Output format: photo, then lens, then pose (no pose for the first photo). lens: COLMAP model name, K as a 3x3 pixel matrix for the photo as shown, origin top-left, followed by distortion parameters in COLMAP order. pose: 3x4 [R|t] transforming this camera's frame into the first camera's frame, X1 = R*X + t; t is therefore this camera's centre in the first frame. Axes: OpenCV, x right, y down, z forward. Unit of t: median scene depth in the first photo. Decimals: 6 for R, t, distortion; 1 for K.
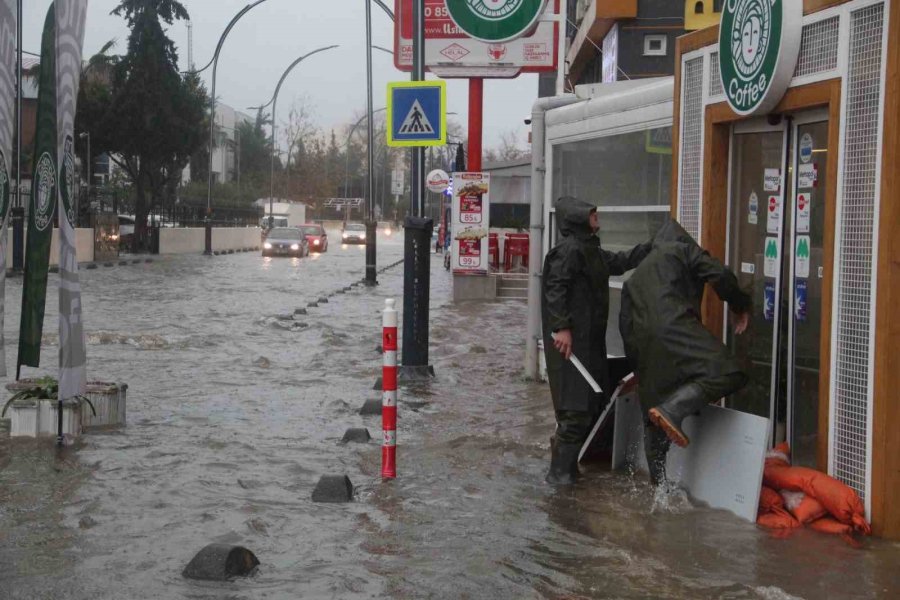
lens RADIAL K [[1459.6, 0, 450.0], [0, 1459.6, 300.0], [0, 0, 1]] dist [0.237489, 0.015493]
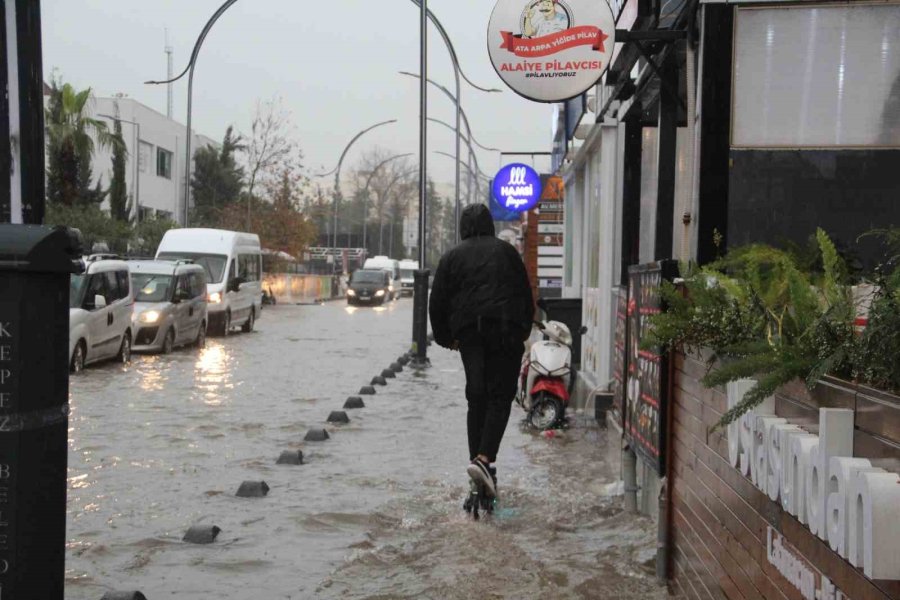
lens RADIAL K [[1652.3, 0, 470.0], [0, 1652.3, 315.1], [0, 0, 1]] dist [0.307010, -0.026054]
pose [[0.999999, 0.001254, 0.000275, -0.024404], [-0.001245, 0.999512, -0.031226, -0.049649], [-0.000314, 0.031226, 0.999512, 0.990099]]
